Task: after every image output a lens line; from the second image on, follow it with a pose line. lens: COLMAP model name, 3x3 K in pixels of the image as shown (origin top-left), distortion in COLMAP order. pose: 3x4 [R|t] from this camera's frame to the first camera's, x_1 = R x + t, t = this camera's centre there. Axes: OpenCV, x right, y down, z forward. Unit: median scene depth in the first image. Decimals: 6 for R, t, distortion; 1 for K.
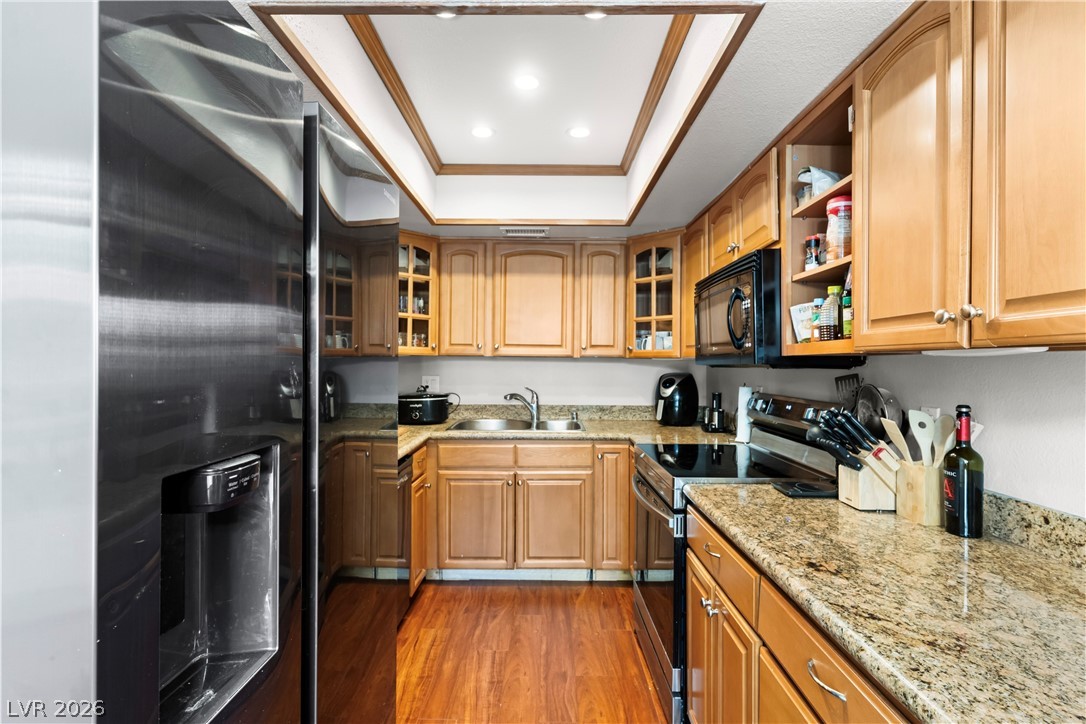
lens RADIAL K [[518.8, 0, 547.7], [0, 518.8, 361.1], [0, 0, 1]] dist [0.002517, -0.000859]
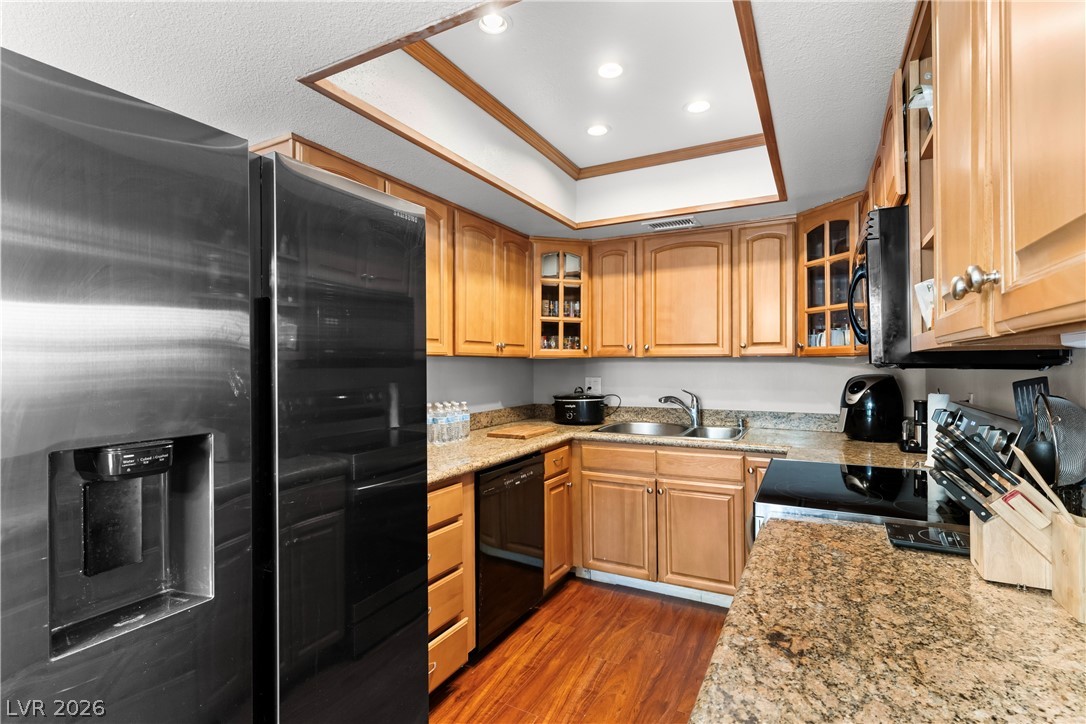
lens RADIAL K [[518.8, 0, 544.8], [0, 518.8, 362.0], [0, 0, 1]] dist [0.002517, -0.000859]
pose [[0.884438, -0.011797, -0.466509, 0.190210], [0.011988, 0.999925, -0.002558, -0.000246], [0.466504, -0.003330, 0.884513, 0.064756]]
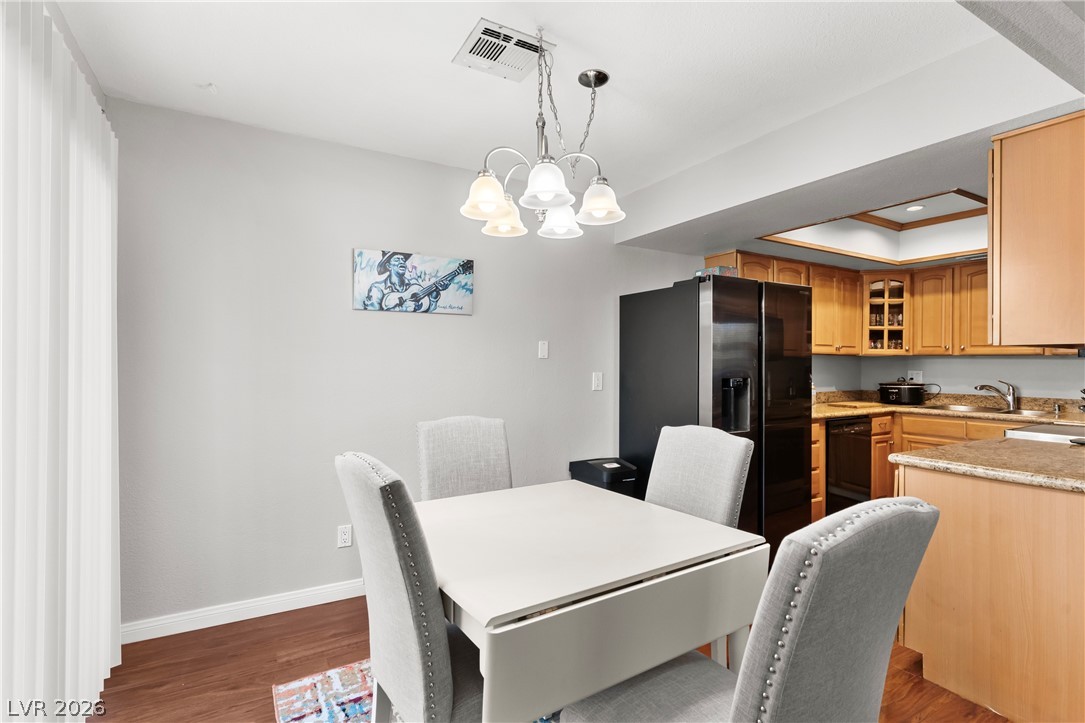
lens RADIAL K [[518.3, 0, 547.6], [0, 518.3, 360.6], [0, 0, 1]] dist [0.002517, -0.000859]
pose [[0.509890, -0.006260, -0.860217, 0.501785], [0.001028, 0.999977, -0.006668, 0.012369], [0.860239, 0.002516, 0.509885, -0.557707]]
